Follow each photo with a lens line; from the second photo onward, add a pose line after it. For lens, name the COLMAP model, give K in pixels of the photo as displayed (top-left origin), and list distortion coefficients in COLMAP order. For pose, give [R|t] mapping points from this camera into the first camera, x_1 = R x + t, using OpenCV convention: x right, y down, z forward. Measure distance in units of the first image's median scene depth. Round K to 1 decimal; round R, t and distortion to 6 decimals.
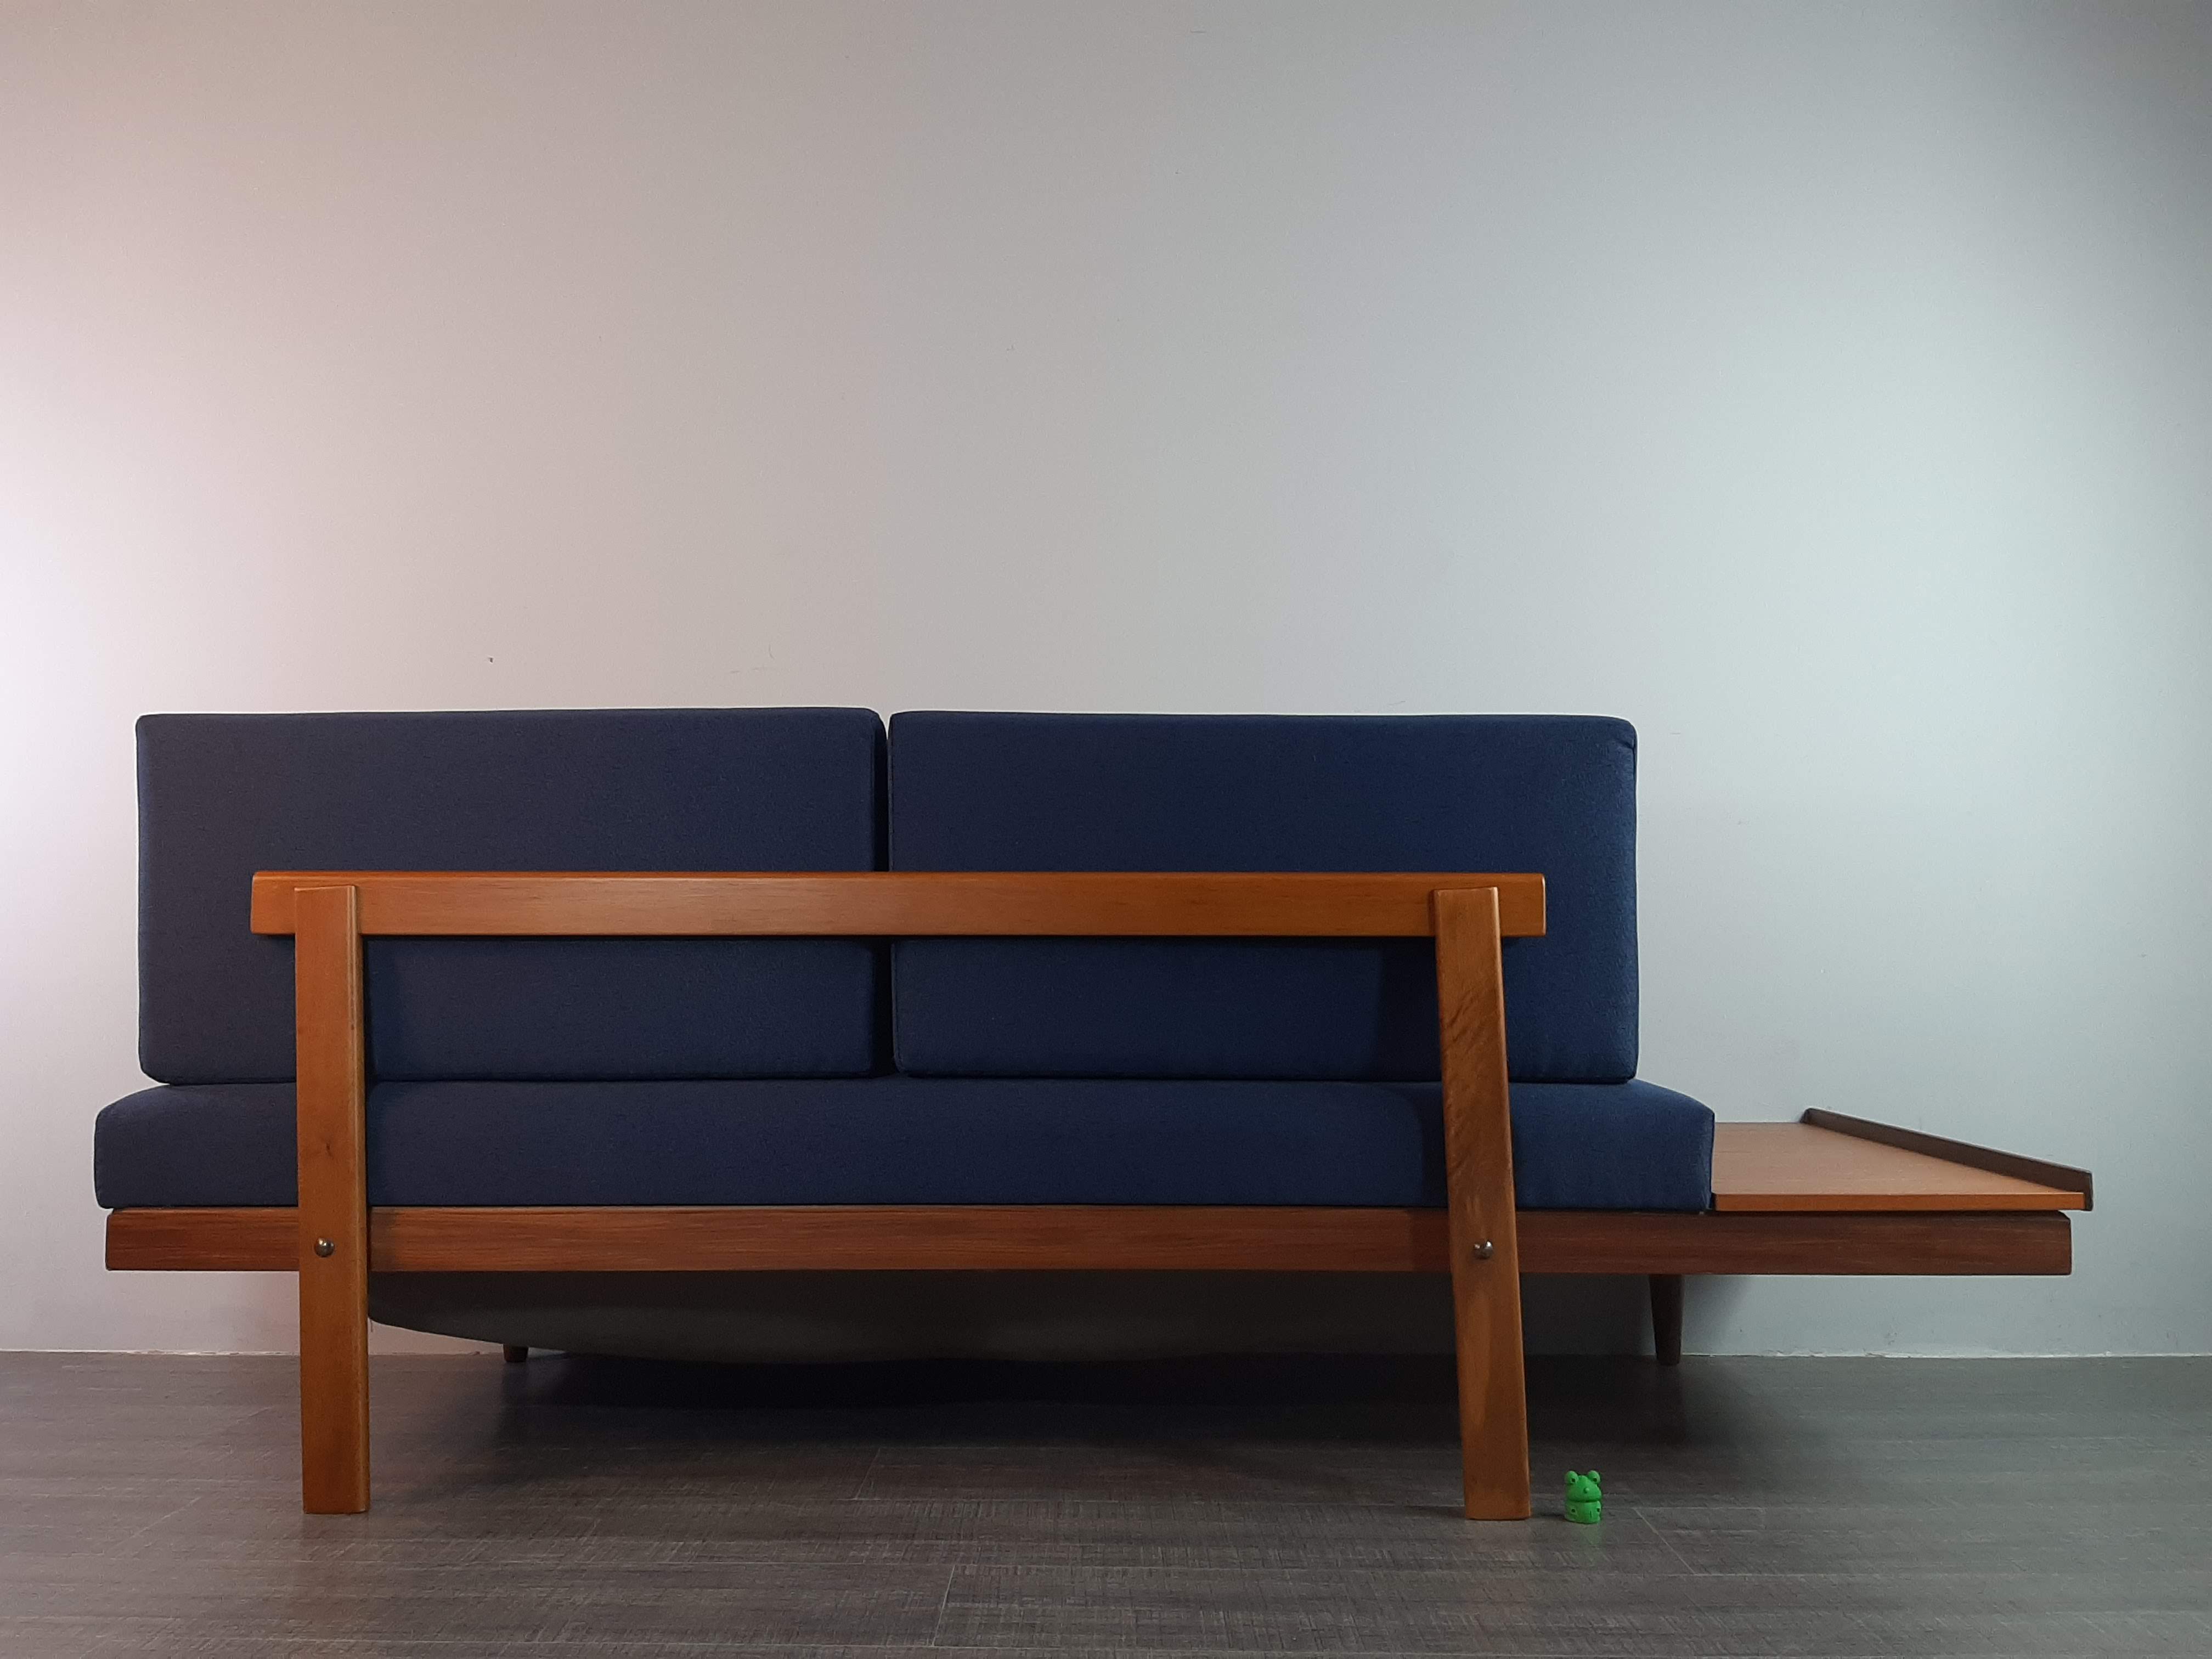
lens RADIAL K [[1668.0, 0, 1106.0], [0, 1668.0, 829.5], [0, 0, 1]] dist [0.003743, -0.043781]
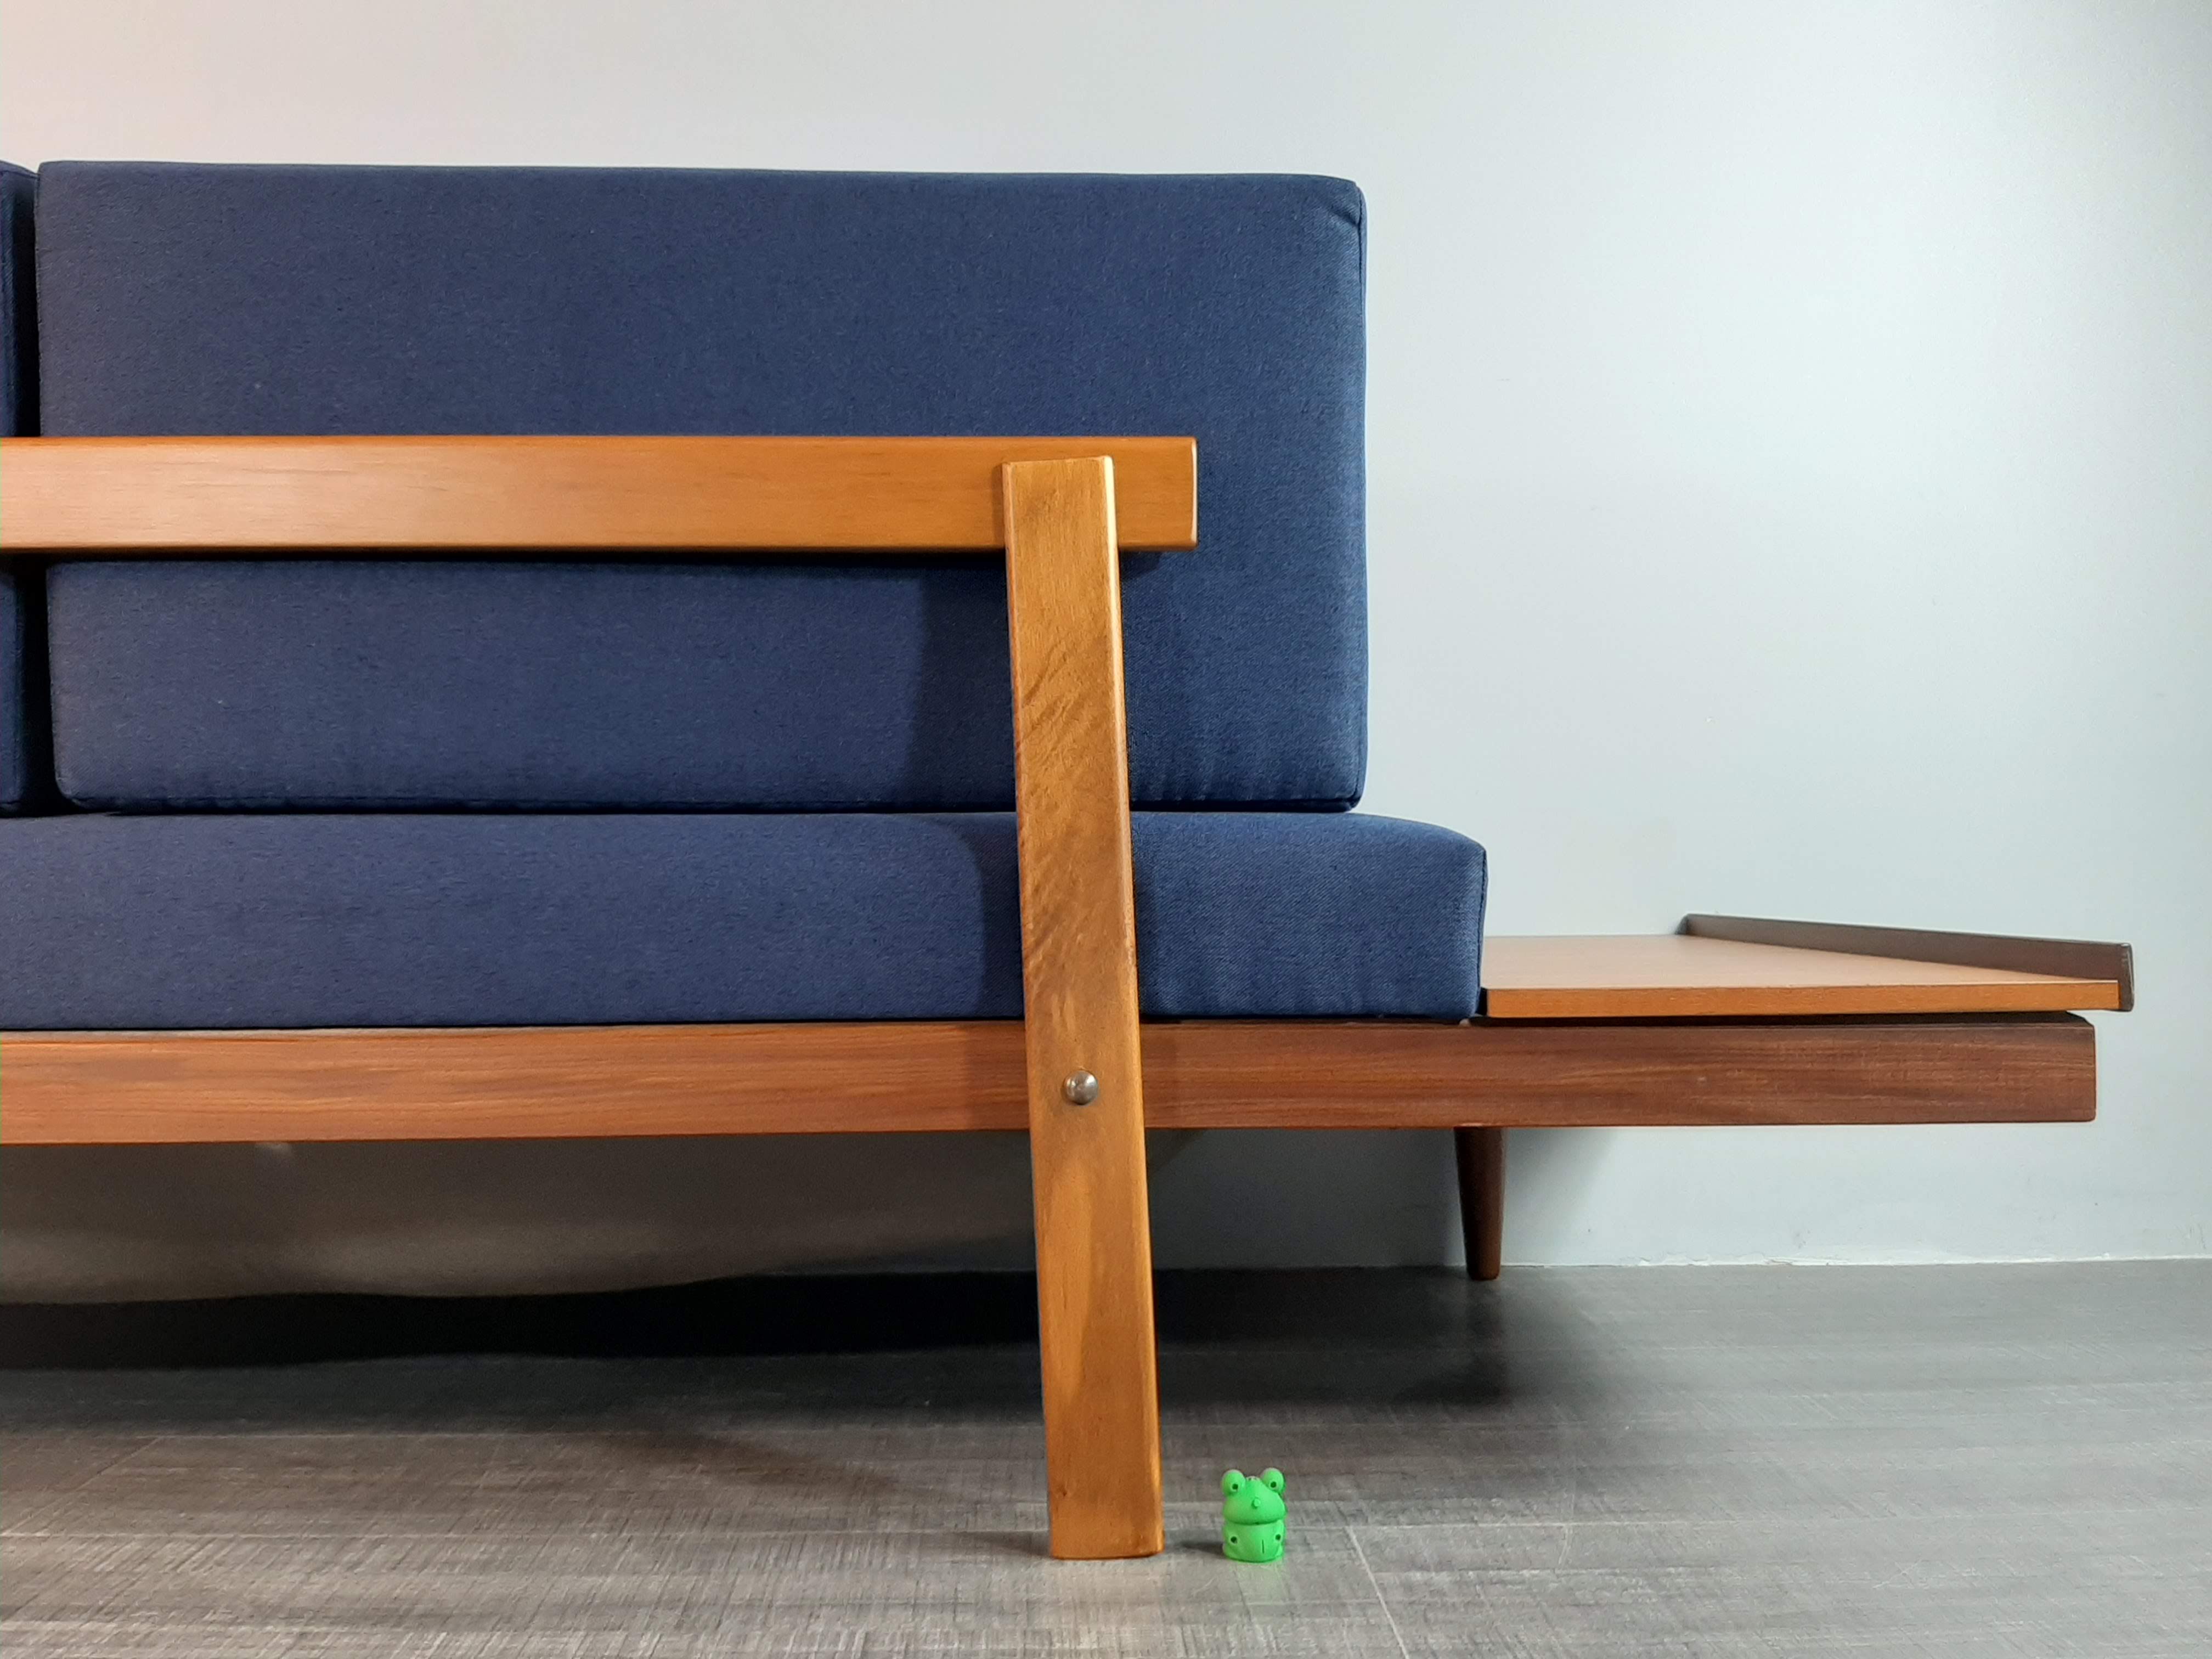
lens RADIAL K [[1702.4, 0, 1106.0], [0, 1702.4, 829.5], [0, 0, 1]] dist [0.050060, -0.114388]
pose [[0.999122, -0.008644, 0.040993, 0.213884], [0.006556, 0.998687, 0.050799, 0.135108], [-0.041378, -0.050486, 0.997867, 0.426297]]
